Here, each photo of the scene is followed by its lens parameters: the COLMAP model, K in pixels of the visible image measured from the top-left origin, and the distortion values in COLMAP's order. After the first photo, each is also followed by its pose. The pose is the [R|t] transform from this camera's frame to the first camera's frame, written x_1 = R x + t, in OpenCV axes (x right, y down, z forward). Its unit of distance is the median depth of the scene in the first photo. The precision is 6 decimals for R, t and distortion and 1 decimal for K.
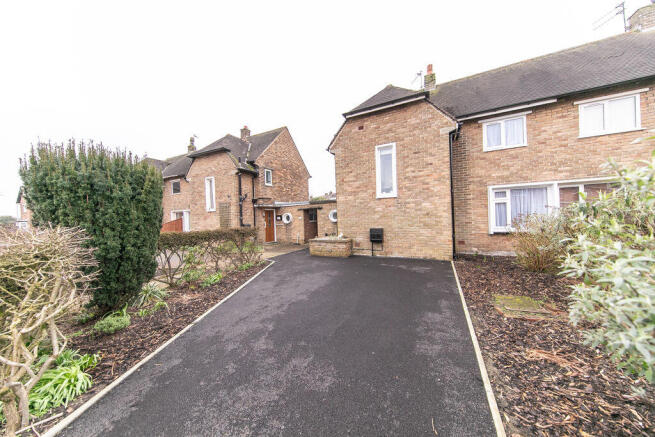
lens RADIAL K [[217.0, 0, 320.0], [0, 217.0, 218.5], [0, 0, 1]] dist [0.007155, -0.000109]
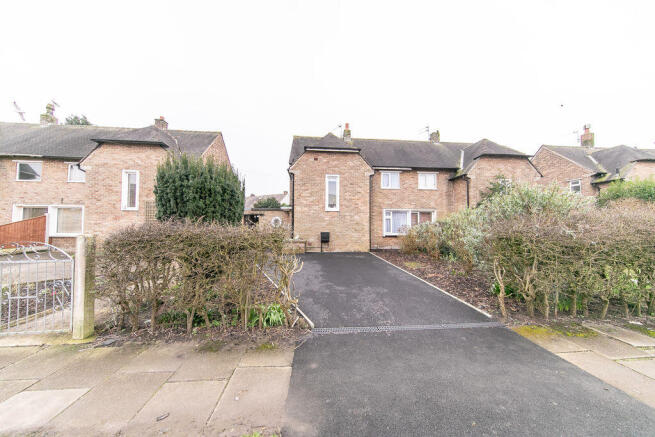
lens RADIAL K [[217.0, 0, 320.0], [0, 217.0, 218.5], [0, 0, 1]] dist [0.007155, -0.000109]
pose [[0.849831, 0.053098, 0.524374, -0.534235], [-0.032385, 0.998293, -0.048602, 0.027517], [-0.526060, 0.024322, 0.850100, -0.194155]]
